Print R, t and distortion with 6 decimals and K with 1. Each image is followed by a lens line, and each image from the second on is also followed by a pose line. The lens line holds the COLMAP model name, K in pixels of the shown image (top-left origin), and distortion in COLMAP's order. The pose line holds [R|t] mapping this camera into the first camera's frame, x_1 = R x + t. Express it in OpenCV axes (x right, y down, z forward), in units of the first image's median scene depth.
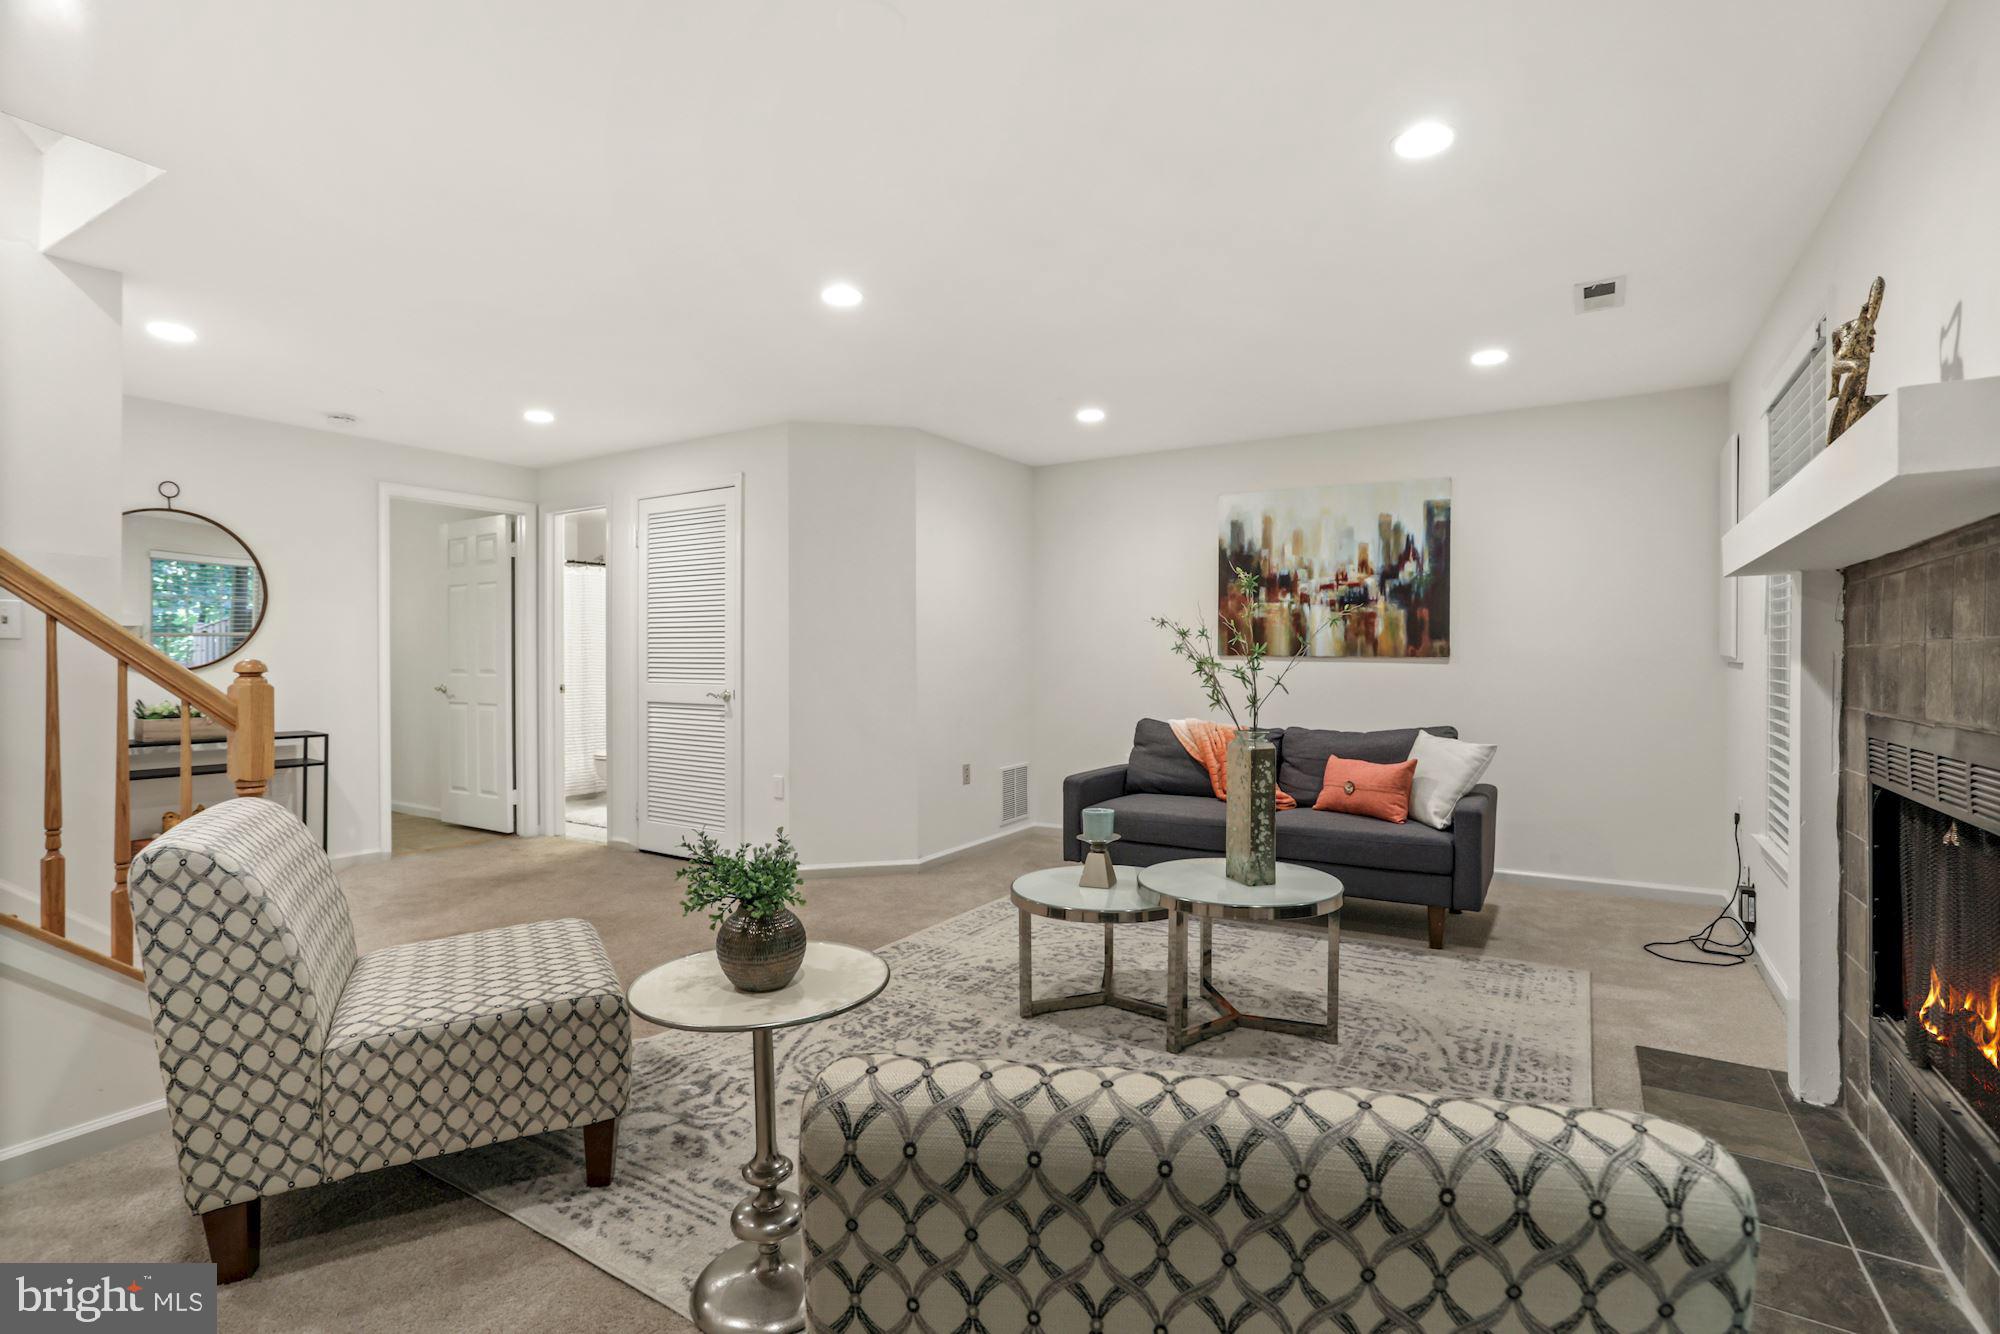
lens RADIAL K [[956.1, 0, 1013.8], [0, 956.1, 660.3], [0, 0, 1]] dist [-0.018815, 0.015447]
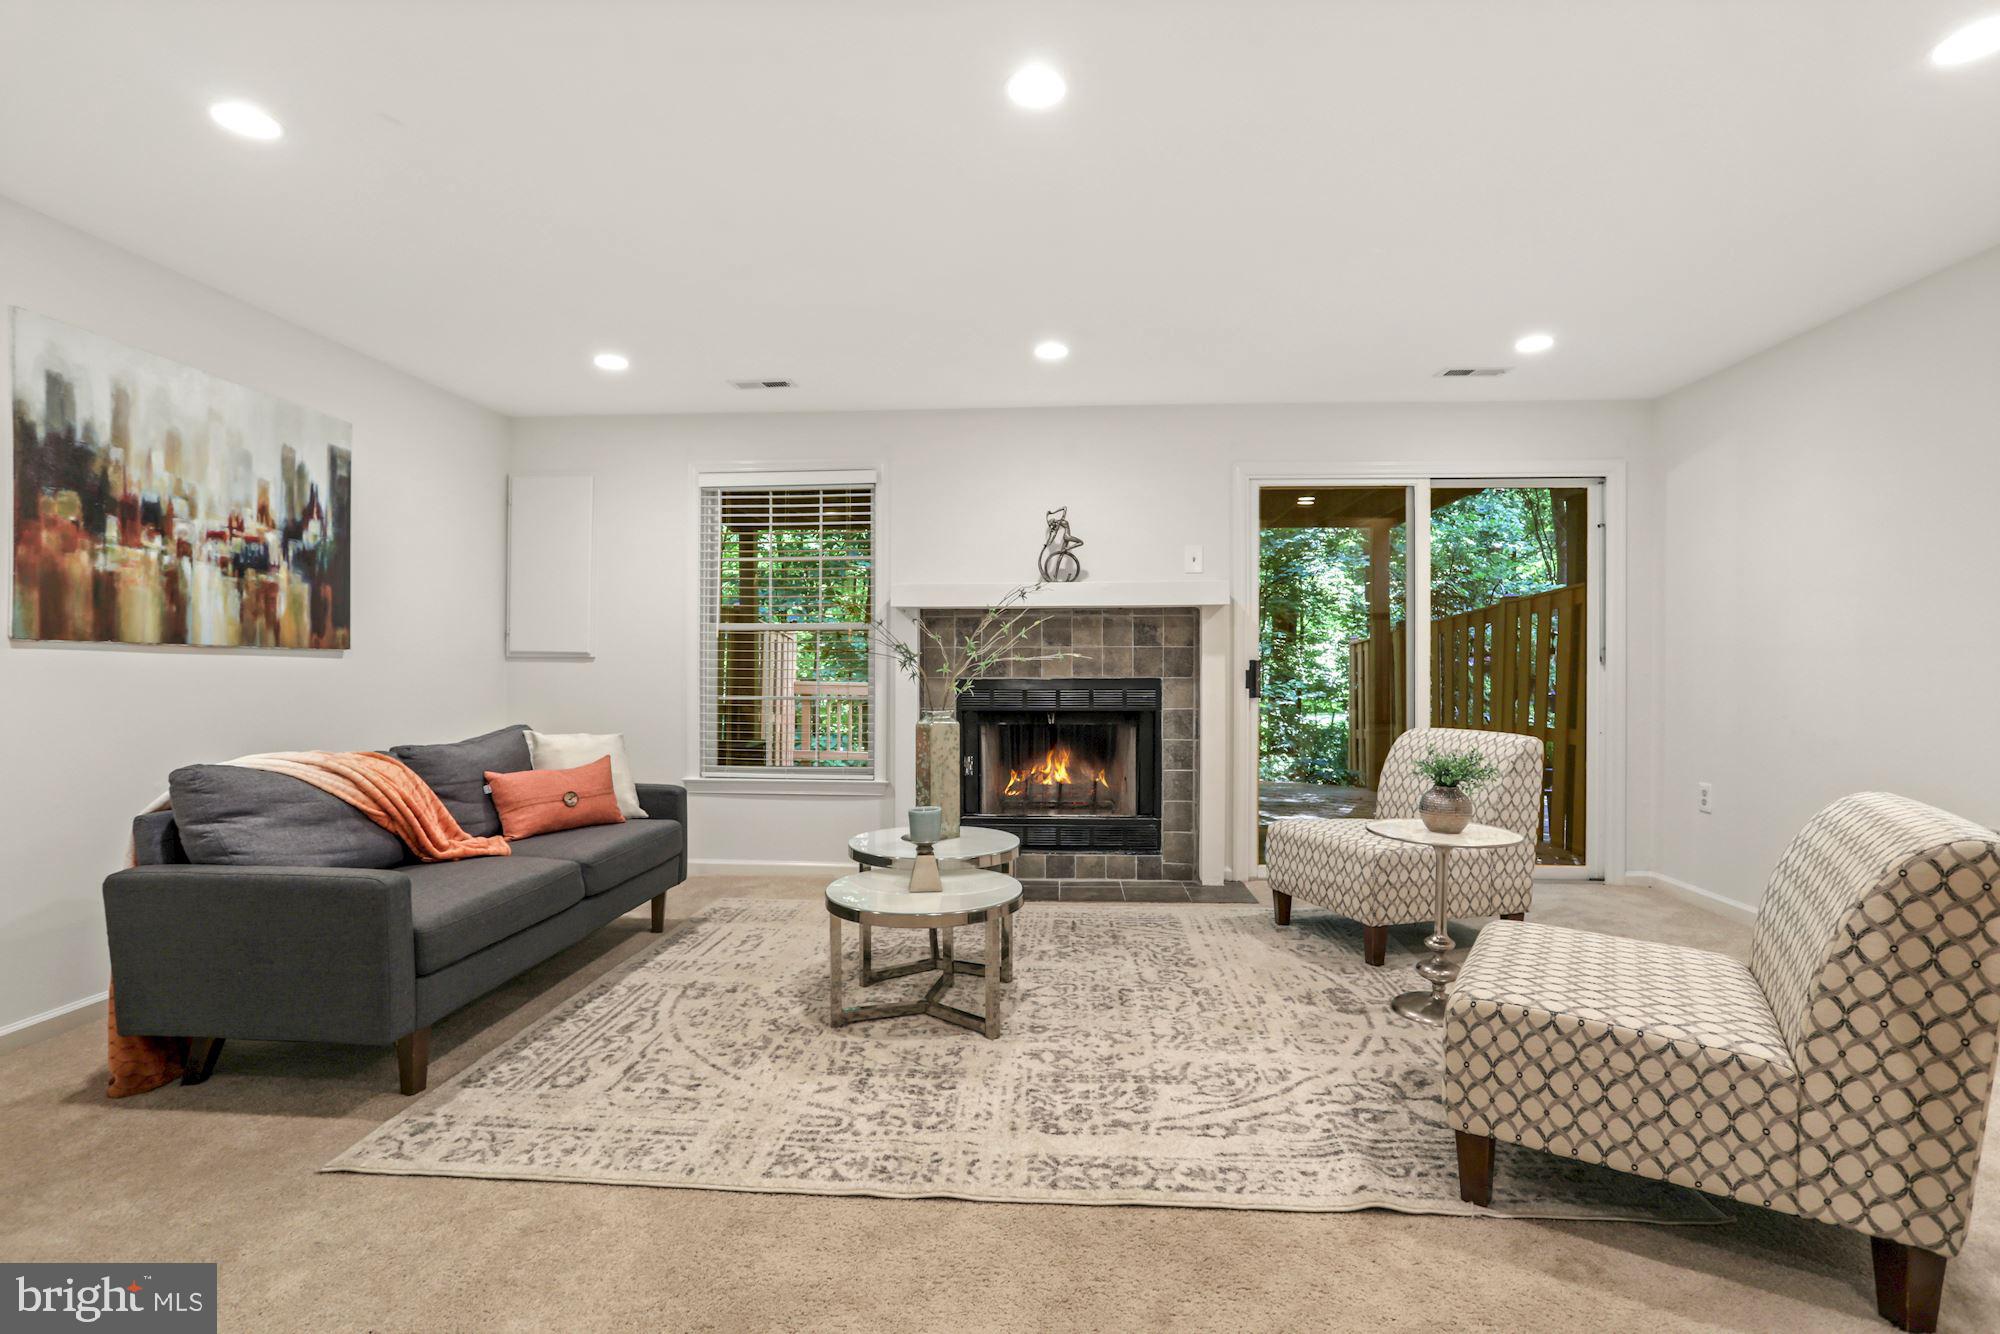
lens RADIAL K [[956.1, 0, 1014.1], [0, 956.1, 671.2], [0, 0, 1]] dist [-0.018815, 0.015447]
pose [[-0.458224, -0.006662, 0.888812, -0.483245], [0.003199, 0.999953, 0.009145, 0.008858], [-0.888831, 0.007034, -0.458181, 0.837531]]
